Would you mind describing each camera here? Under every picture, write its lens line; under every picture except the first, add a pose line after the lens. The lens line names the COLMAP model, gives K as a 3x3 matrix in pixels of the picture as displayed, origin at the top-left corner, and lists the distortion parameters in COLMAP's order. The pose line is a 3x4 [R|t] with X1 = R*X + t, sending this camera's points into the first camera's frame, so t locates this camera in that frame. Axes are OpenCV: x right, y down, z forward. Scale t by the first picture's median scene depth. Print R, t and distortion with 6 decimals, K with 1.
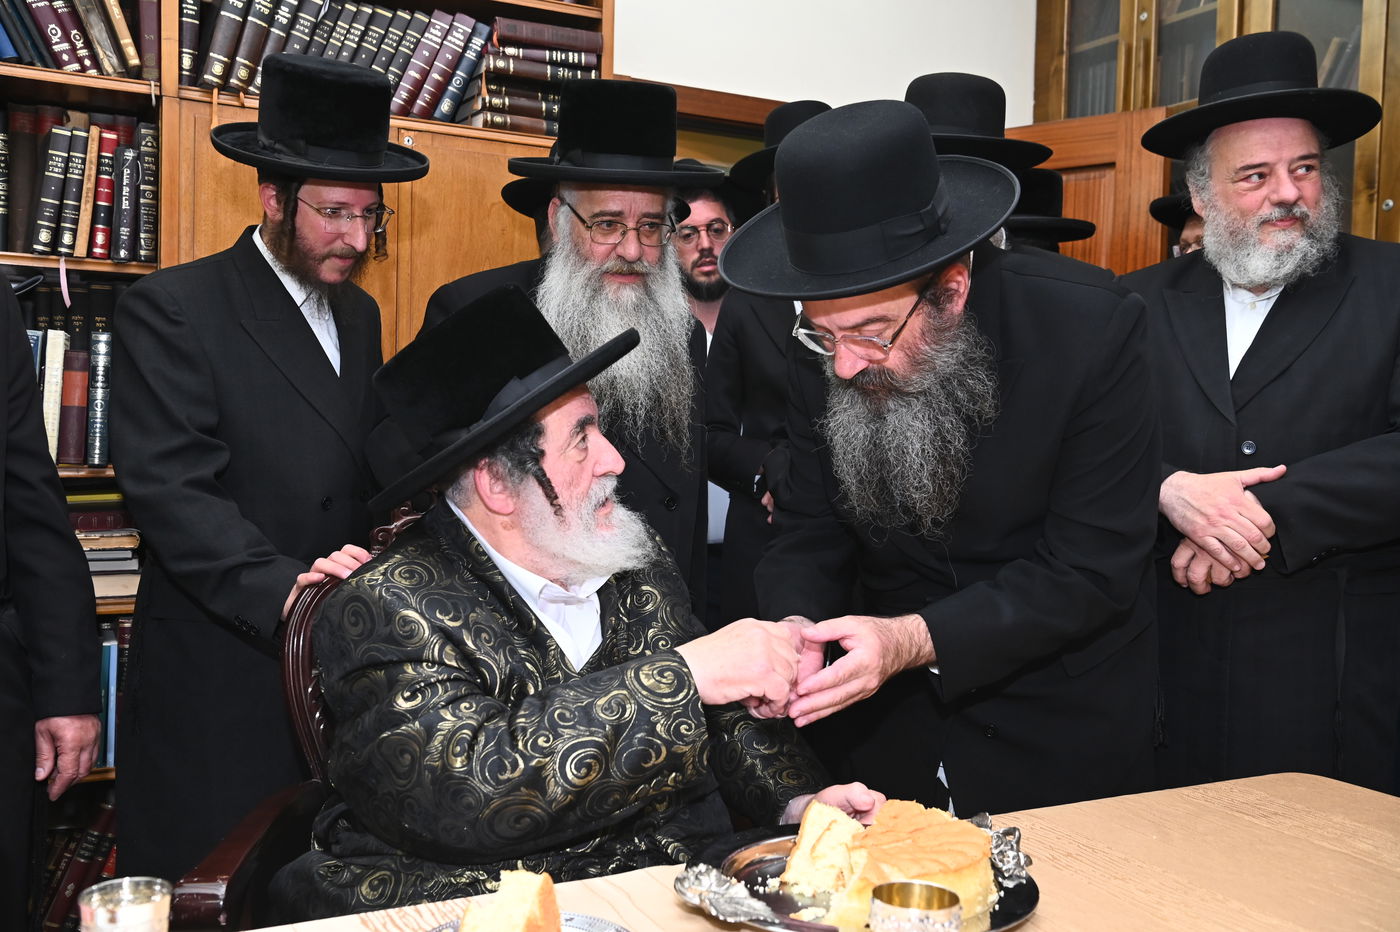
lens RADIAL K [[1346.2, 0, 700.0], [0, 1346.2, 466.0], [0, 0, 1]] dist [-0.015168, 0.106574]
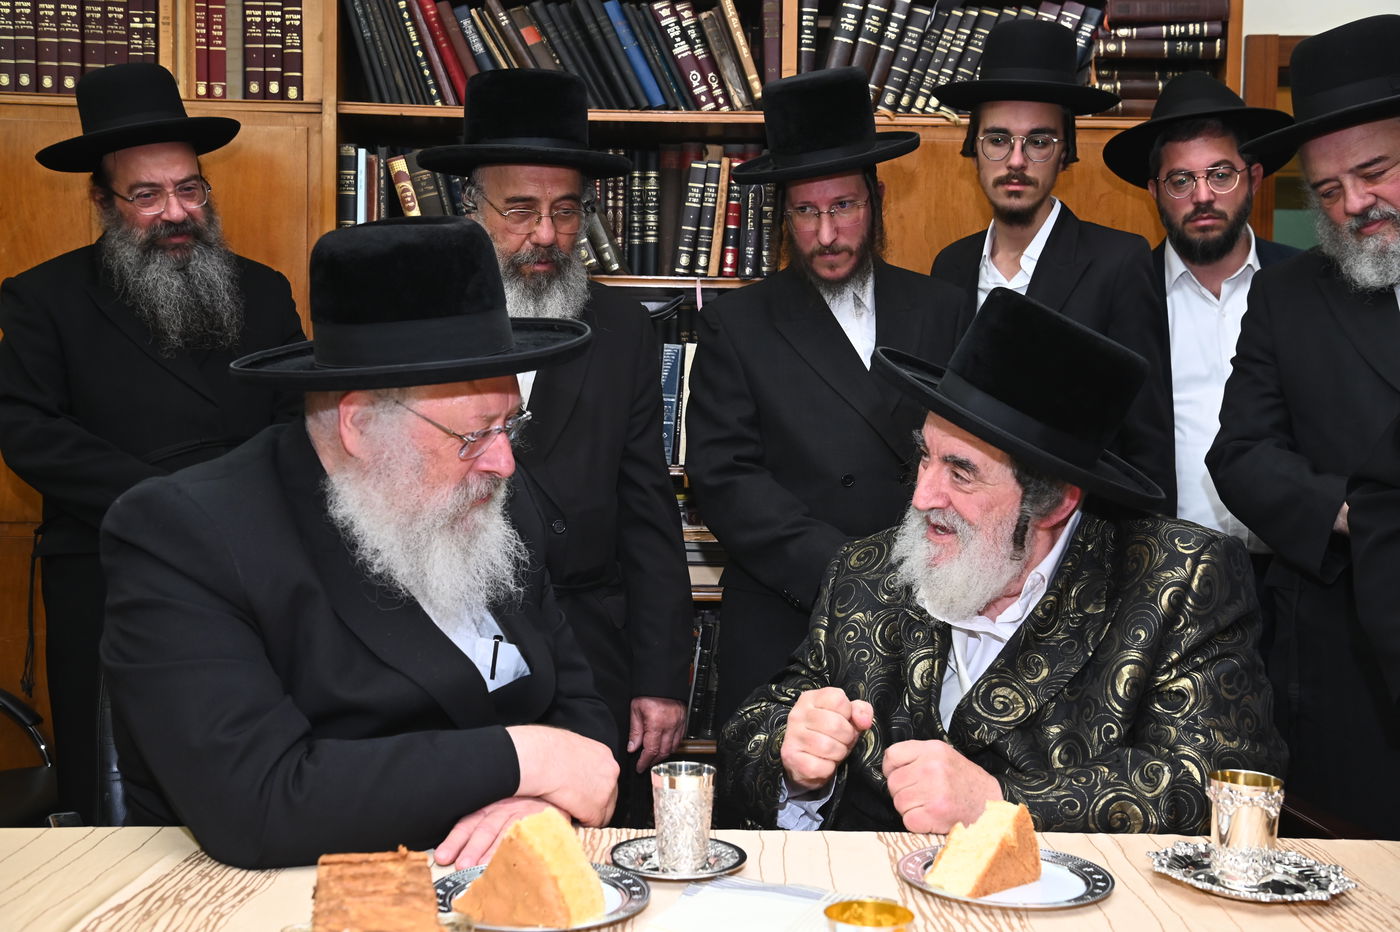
lens RADIAL K [[1640.3, 0, 702.0], [0, 1640.3, 485.6], [0, 0, 1]] dist [0.000191, 0.379134]
pose [[0.892750, -0.000980, -0.450551, 0.130674], [-0.005046, 0.999913, -0.012174, 0.030841], [0.450524, 0.013142, 0.892668, -0.190274]]
